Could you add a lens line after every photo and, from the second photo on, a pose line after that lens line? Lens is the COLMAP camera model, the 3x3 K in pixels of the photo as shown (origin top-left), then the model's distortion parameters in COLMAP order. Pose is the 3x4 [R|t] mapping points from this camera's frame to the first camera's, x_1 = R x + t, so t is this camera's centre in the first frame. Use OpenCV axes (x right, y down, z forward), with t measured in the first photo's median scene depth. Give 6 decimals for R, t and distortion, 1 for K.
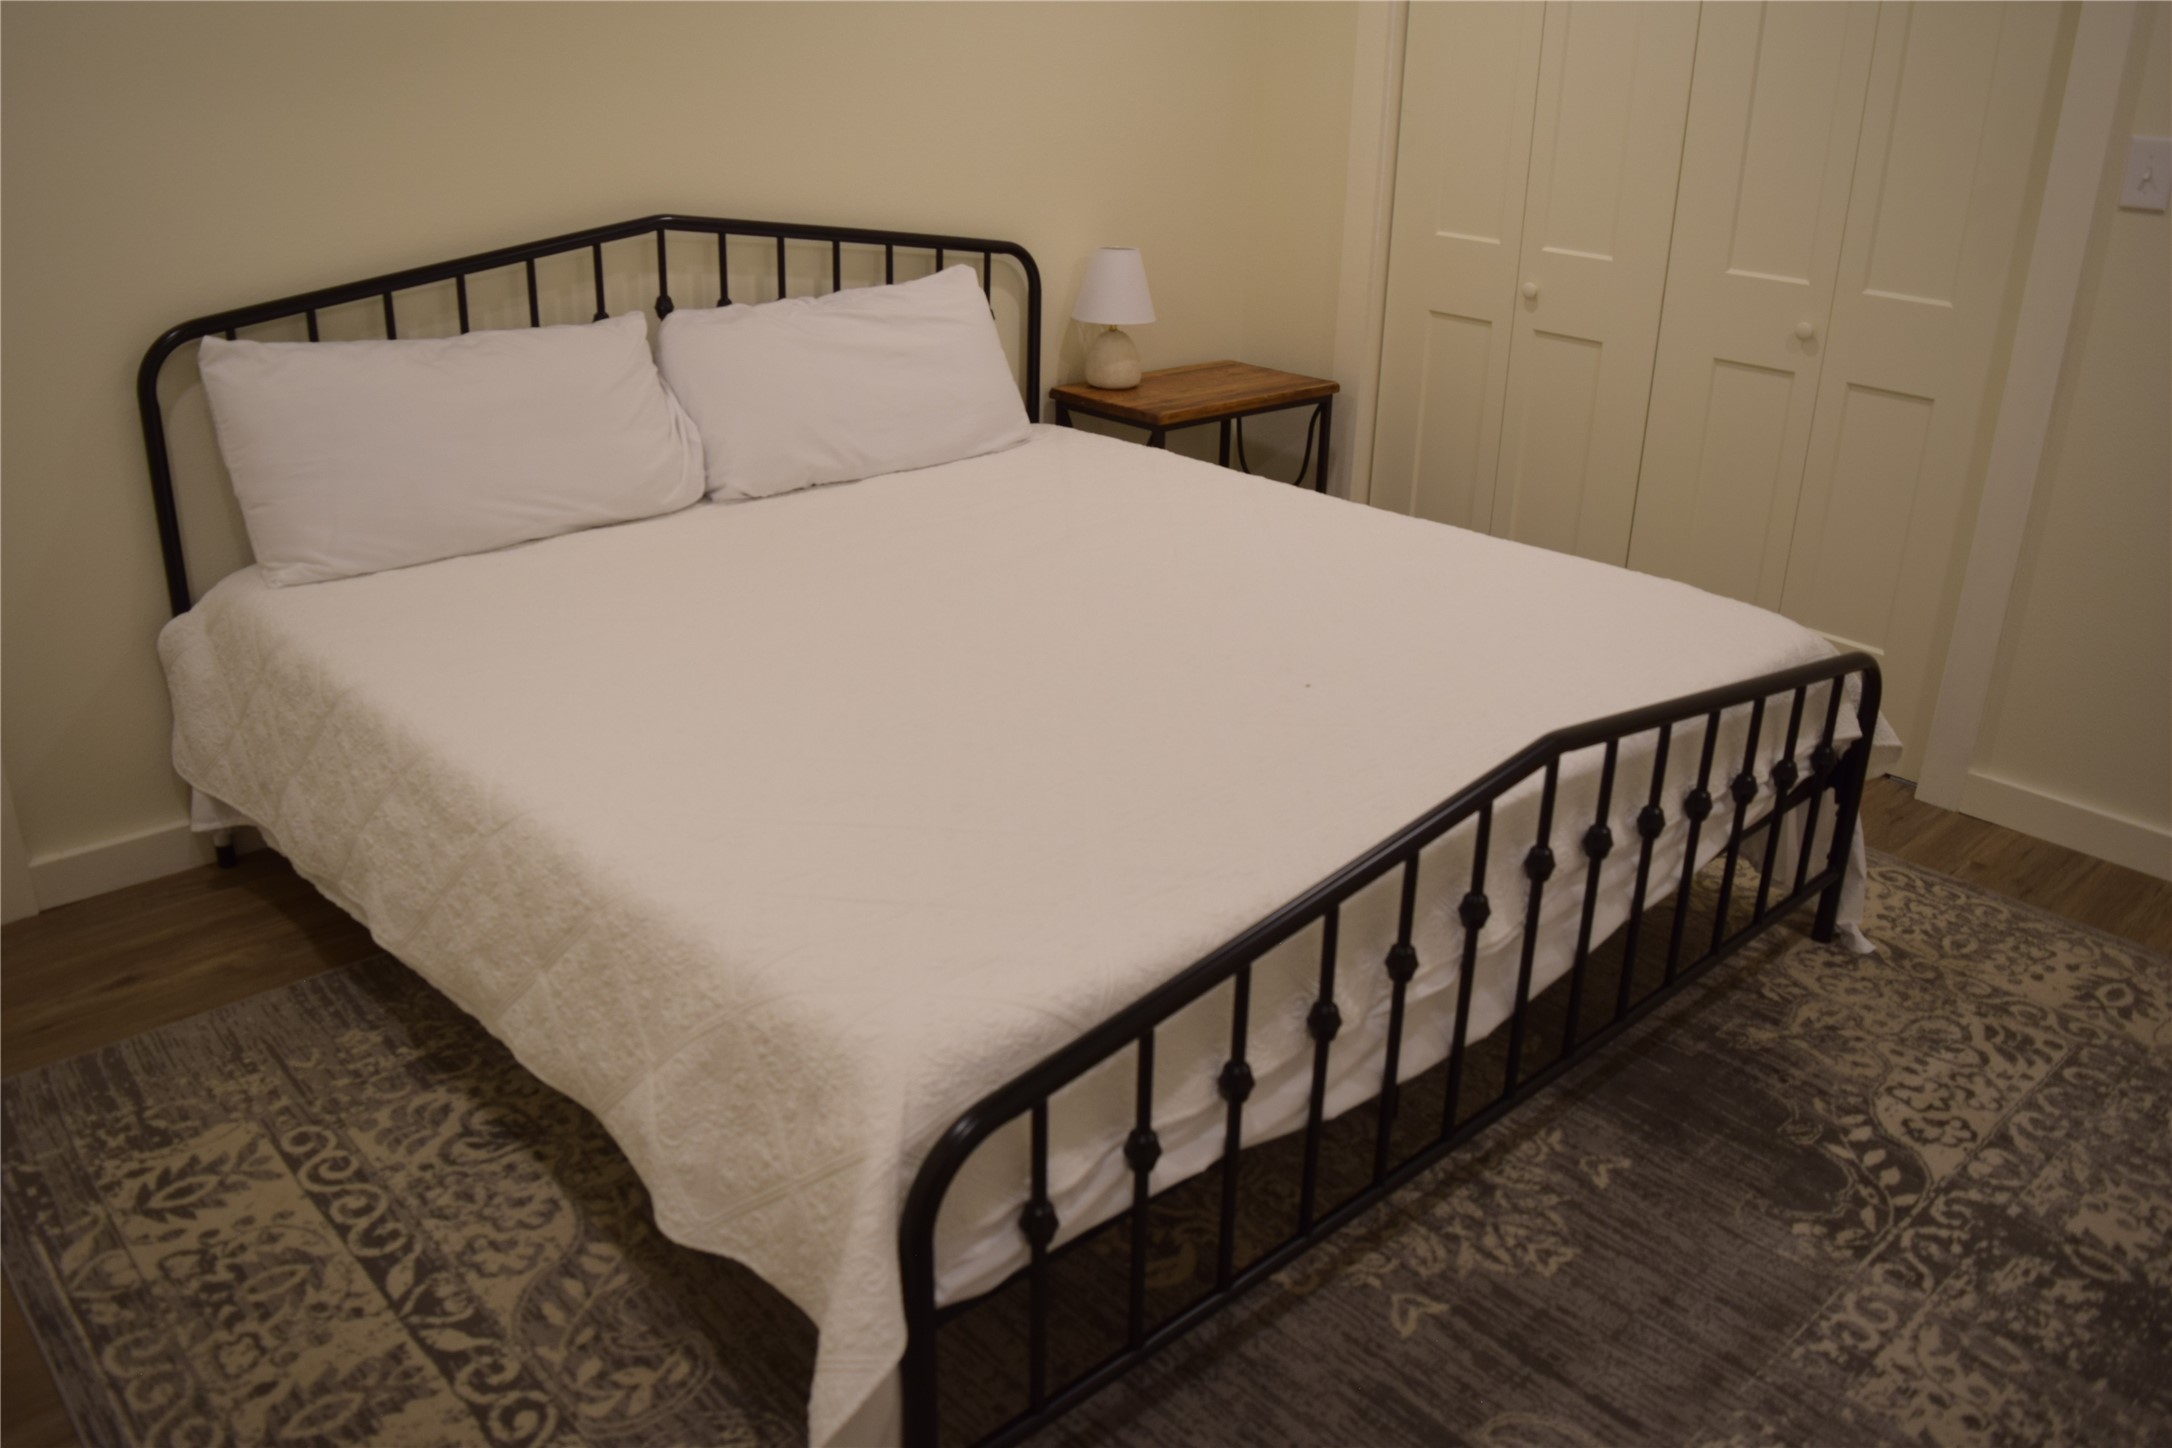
lens RADIAL K [[1723.2, 0, 1077.6], [0, 1723.2, 722.5], [0, 0, 1]] dist [-0.092885, 0.024990]
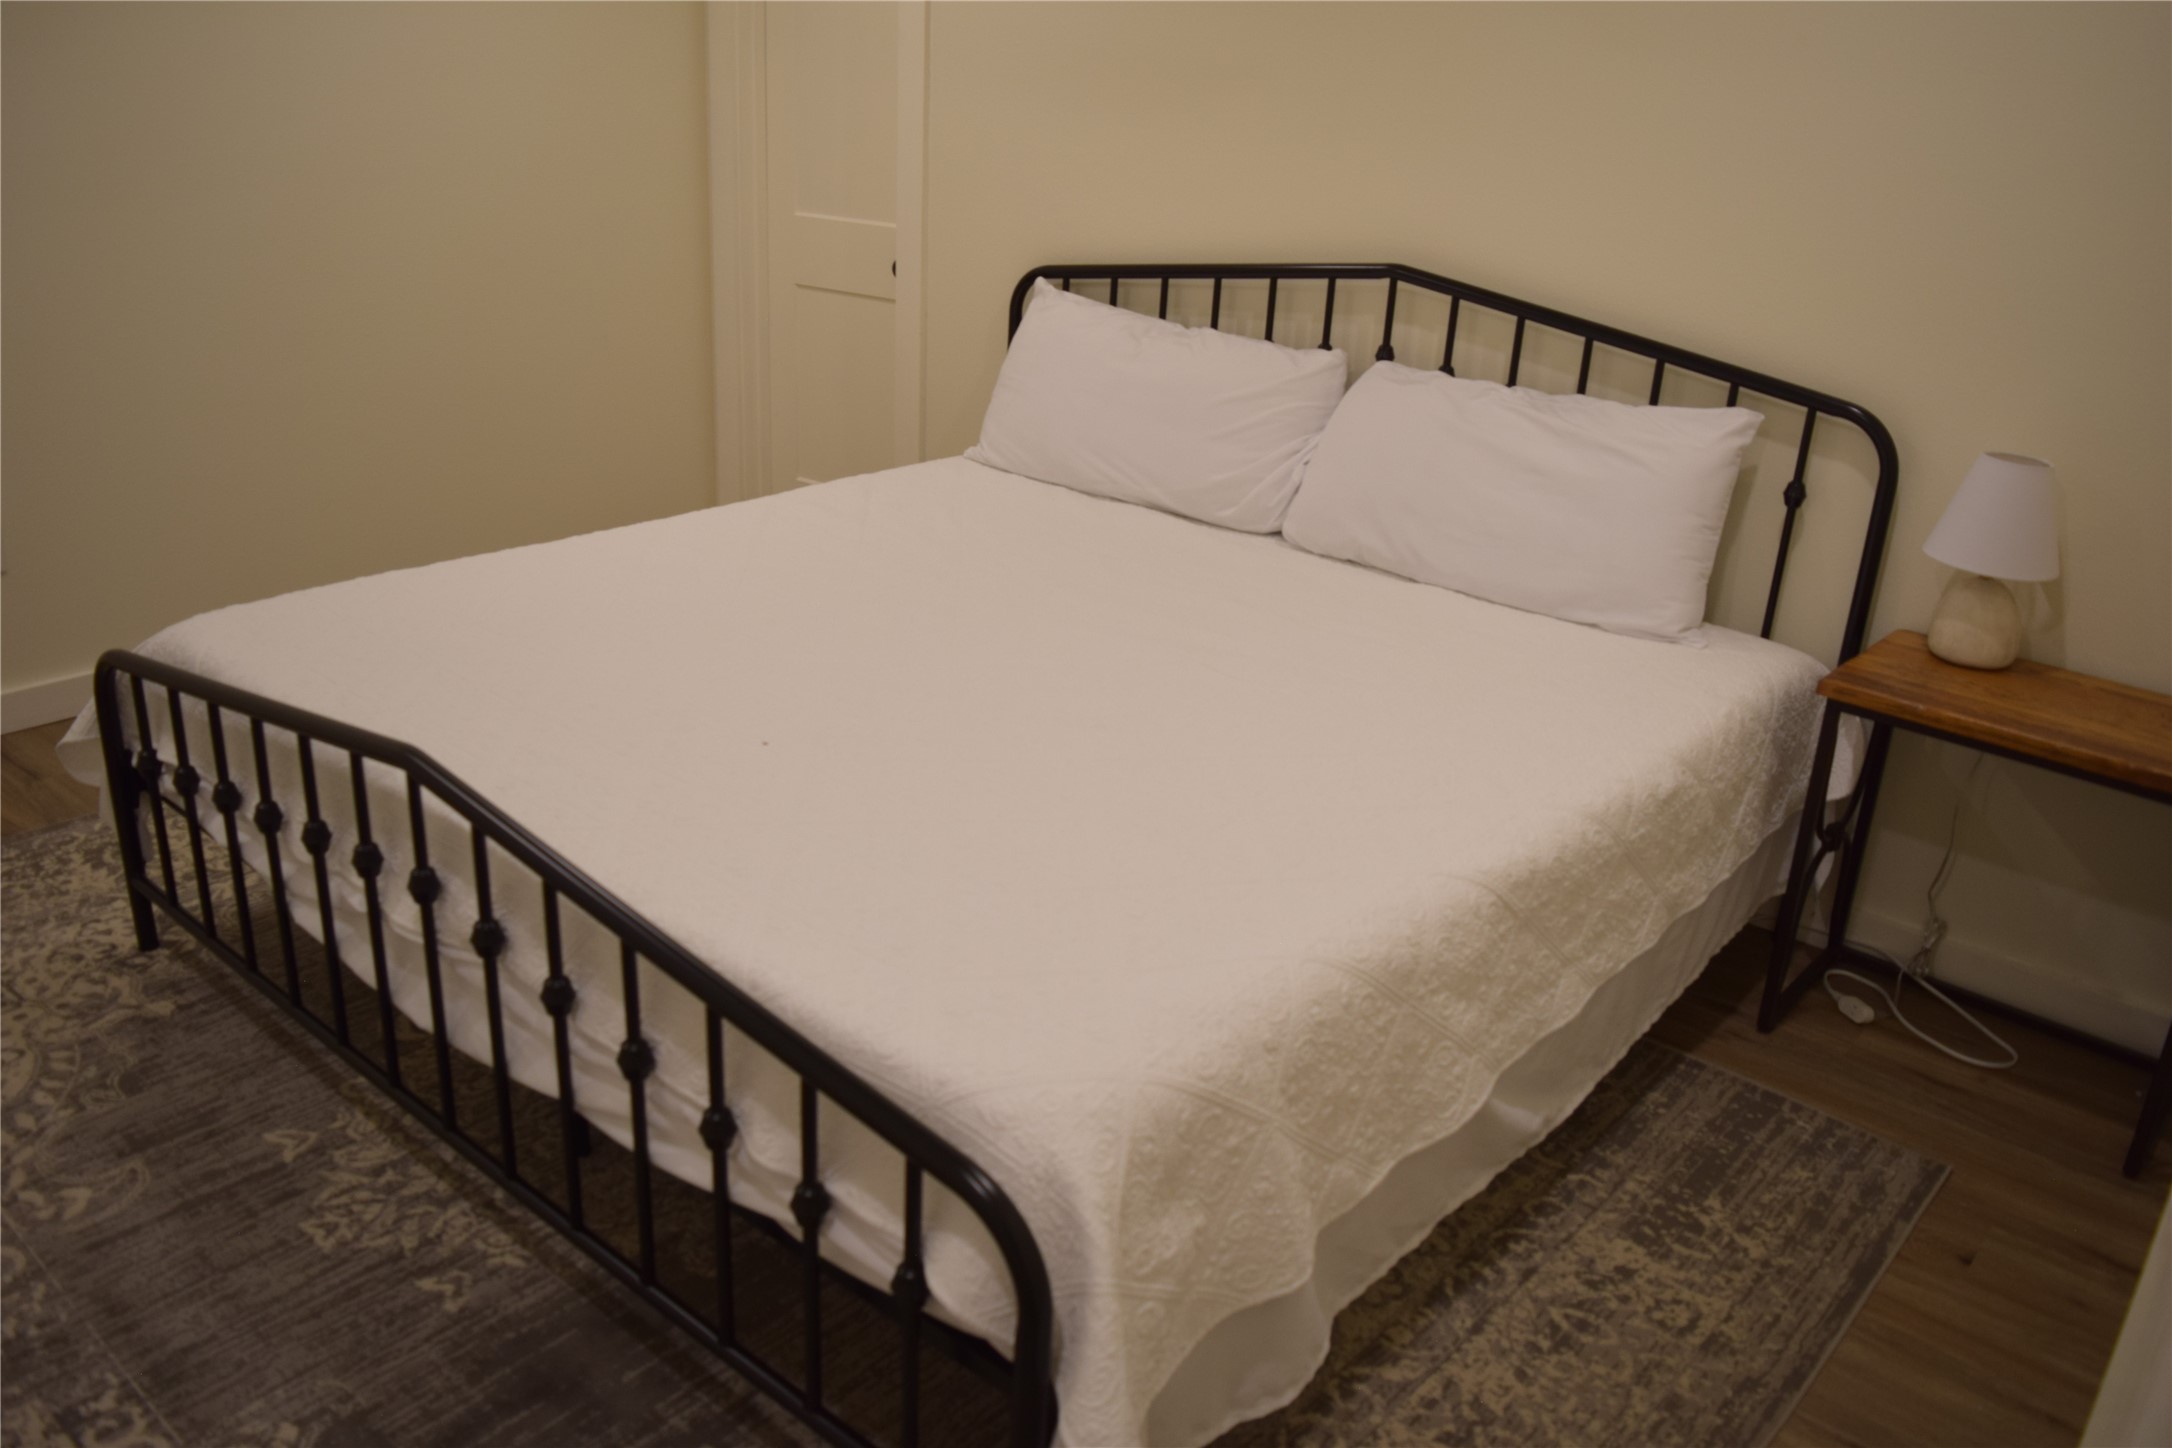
lens RADIAL K [[1723.2, 0, 1076.8], [0, 1723.2, 722.3], [0, 0, 1]] dist [-0.092885, 0.024990]
pose [[0.108475, 0.354314, -0.928814, 0.847221], [-0.420893, 0.862820, 0.279984, -0.303338], [0.900601, 0.360560, 0.242723, 0.778592]]
